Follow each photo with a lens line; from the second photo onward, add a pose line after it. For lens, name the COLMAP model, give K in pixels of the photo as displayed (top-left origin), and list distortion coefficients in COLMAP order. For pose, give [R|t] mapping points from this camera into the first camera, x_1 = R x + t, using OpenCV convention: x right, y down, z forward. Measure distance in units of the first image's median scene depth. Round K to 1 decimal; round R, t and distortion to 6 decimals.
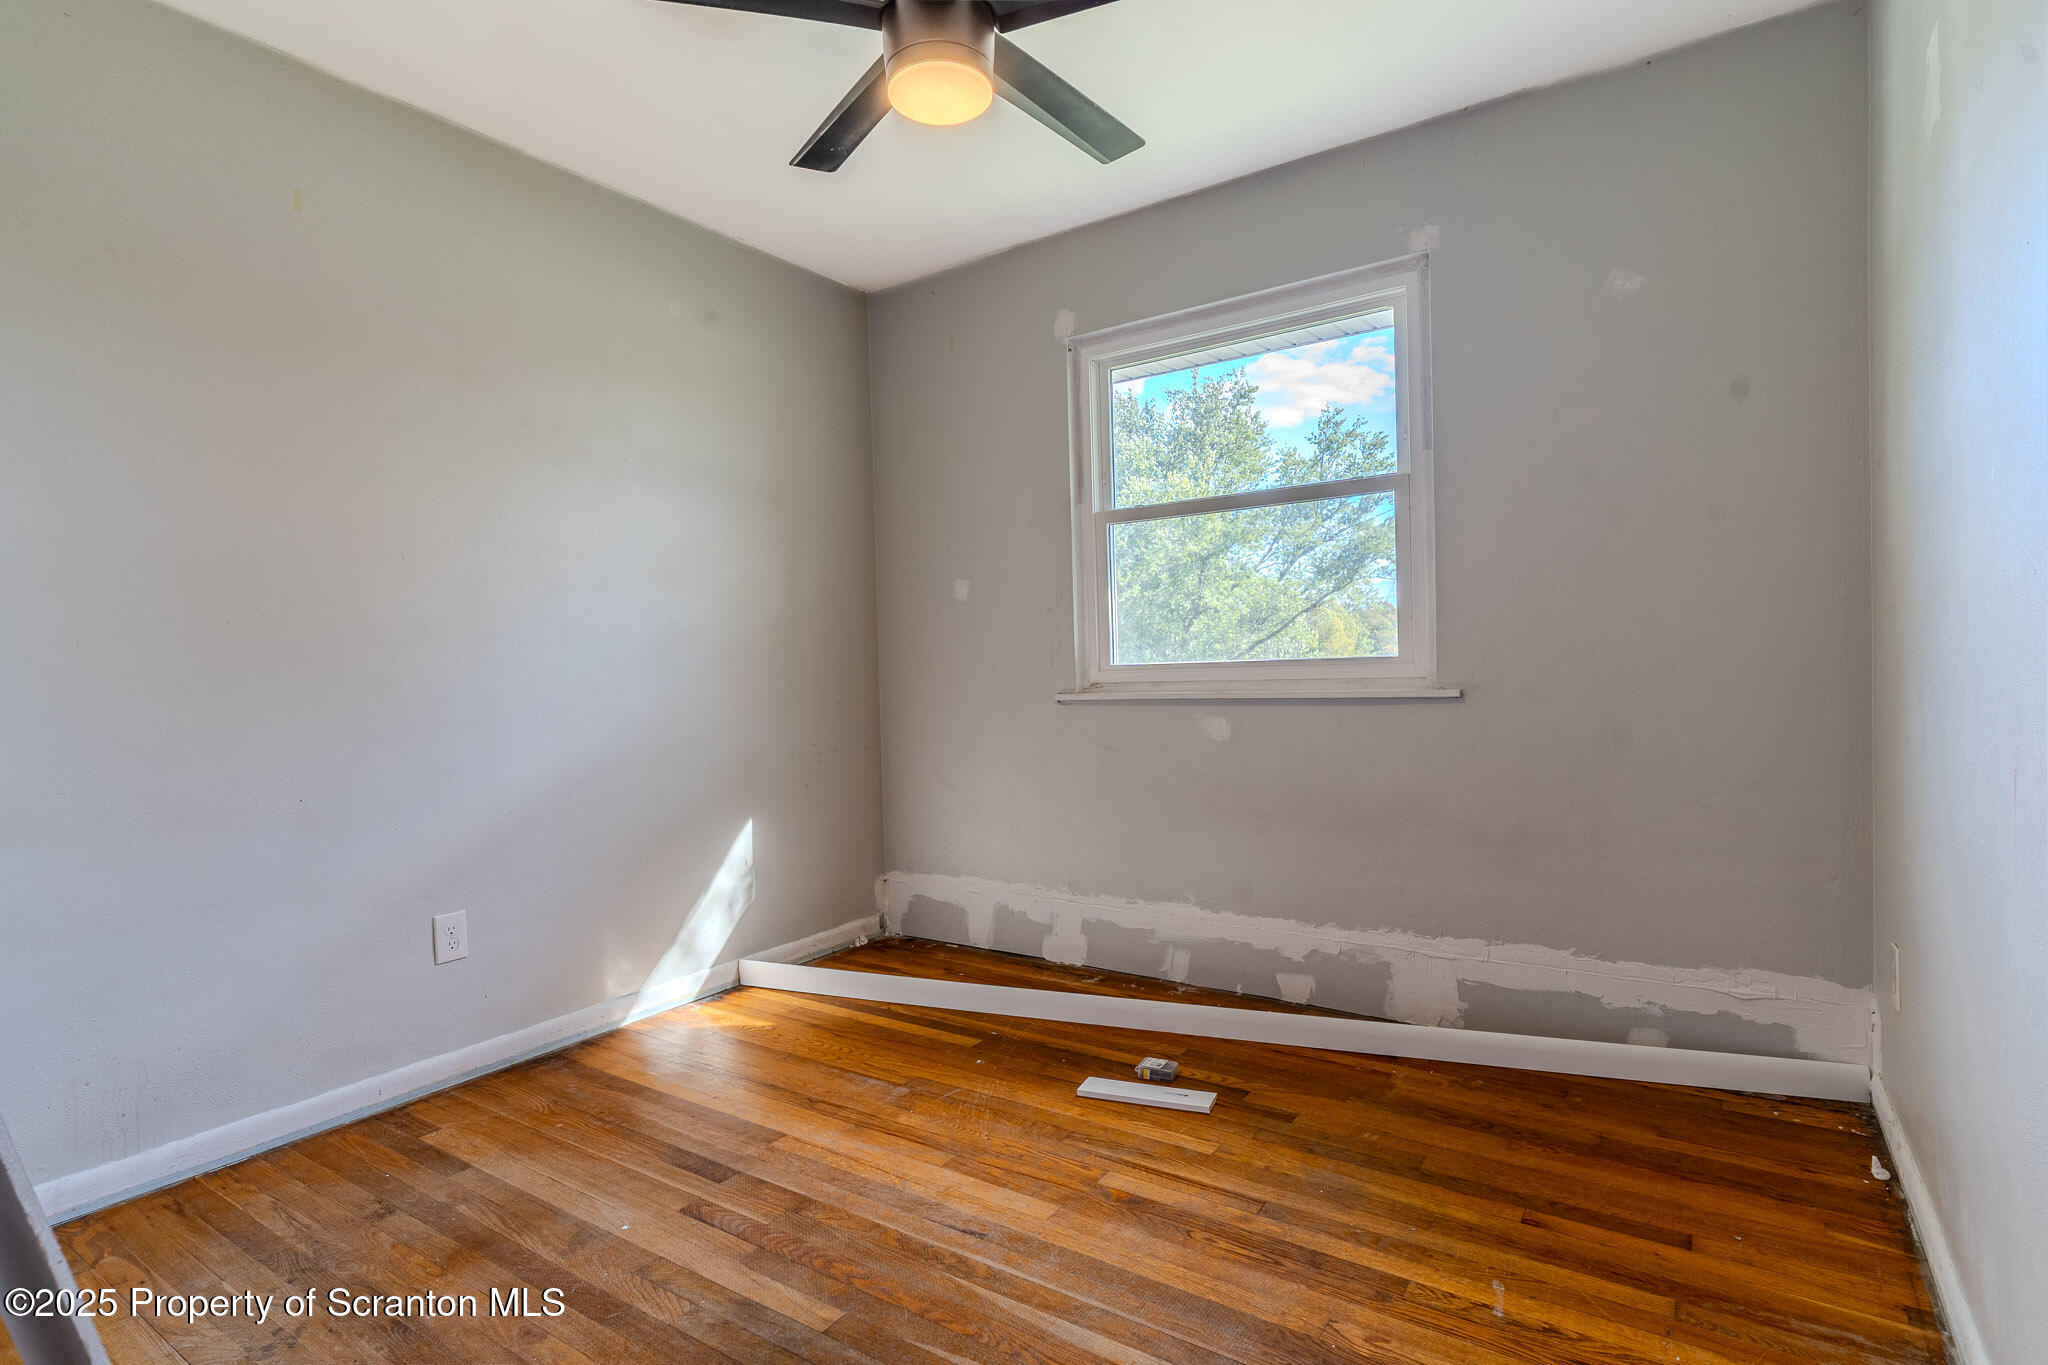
lens RADIAL K [[1003.9, 0, 1020.7], [0, 1003.9, 676.0], [0, 0, 1]] dist [0.002792, 0.000490]
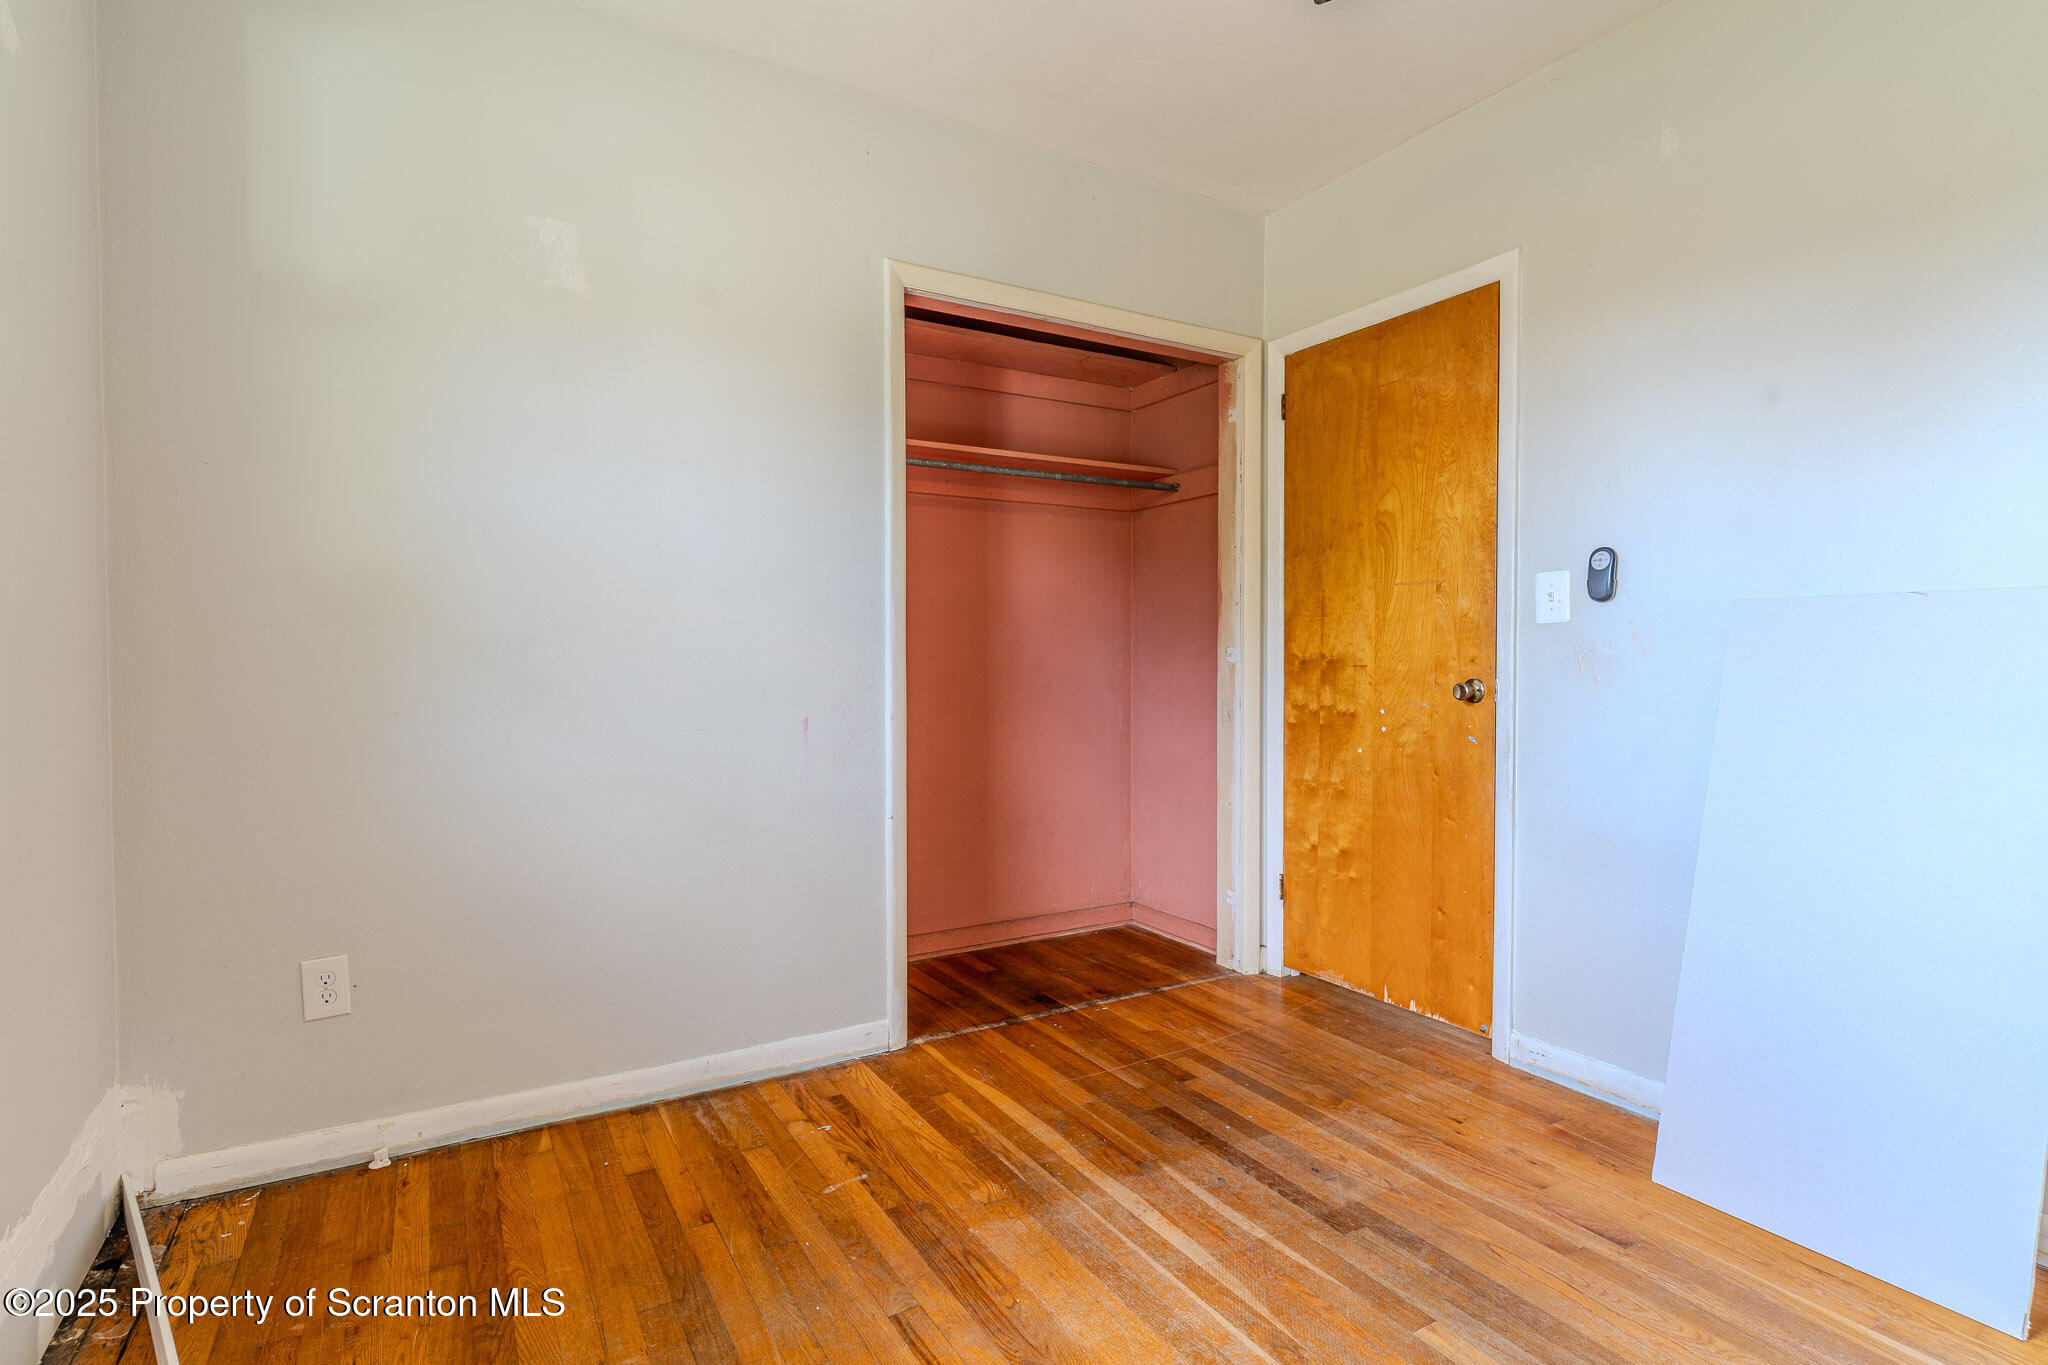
lens RADIAL K [[989.0, 0, 1024.0], [0, 989.0, 682.5], [0, 0, 1]] dist [0.004142, -0.000843]
pose [[-0.903670, 0.017909, 0.427855, -0.242328], [0.028250, 0.999442, 0.017833, -0.009567], [-0.427297, 0.028202, -0.903672, 1.905292]]
